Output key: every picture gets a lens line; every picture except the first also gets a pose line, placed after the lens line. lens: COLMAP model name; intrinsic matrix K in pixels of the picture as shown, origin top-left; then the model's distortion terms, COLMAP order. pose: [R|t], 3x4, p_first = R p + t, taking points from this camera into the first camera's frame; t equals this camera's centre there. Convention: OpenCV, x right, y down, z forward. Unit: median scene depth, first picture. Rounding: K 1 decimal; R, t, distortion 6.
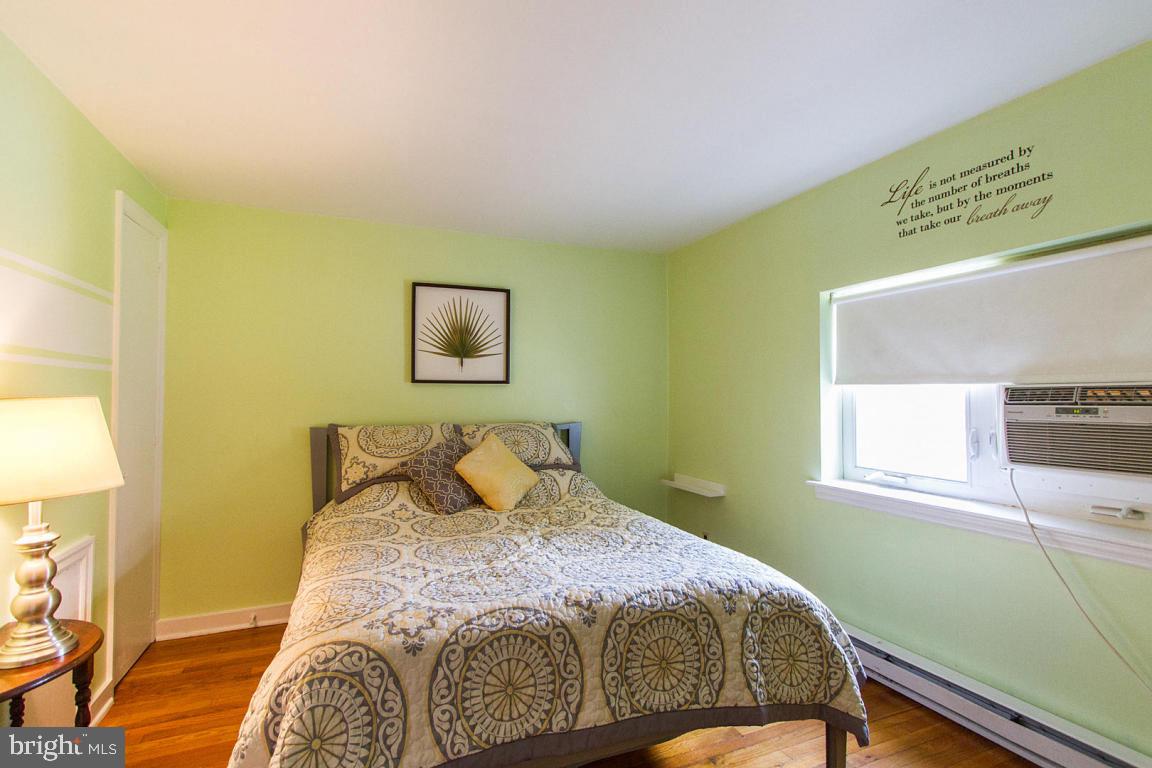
lens RADIAL K [[553.0, 0, 576.0], [0, 553.0, 384.0], [0, 0, 1]] dist [0.001677, -0.001369]
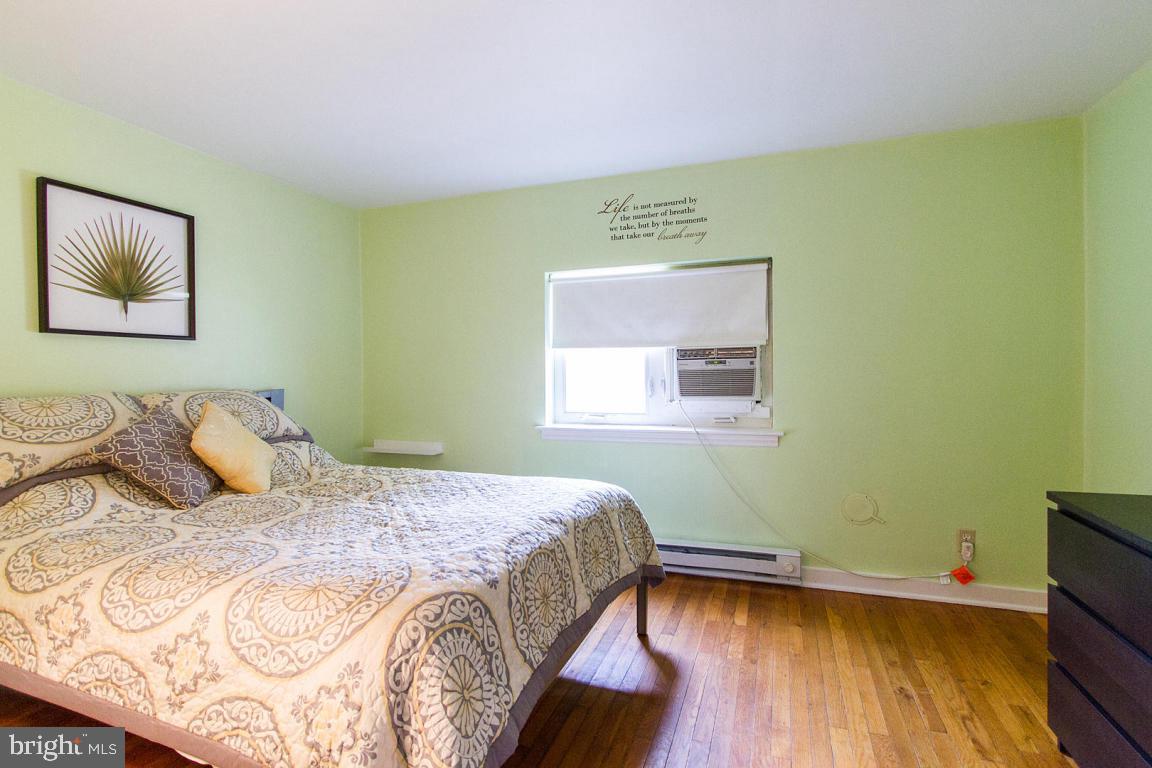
lens RADIAL K [[574.0, 0, 568.4], [0, 574.0, 385.4], [0, 0, 1]] dist [0.000603, -0.002115]
pose [[0.666291, -0.021050, 0.745395, -0.599633], [-0.005639, 0.999431, 0.033264, 0.052933], [-0.745671, -0.026367, 0.665793, 0.133000]]
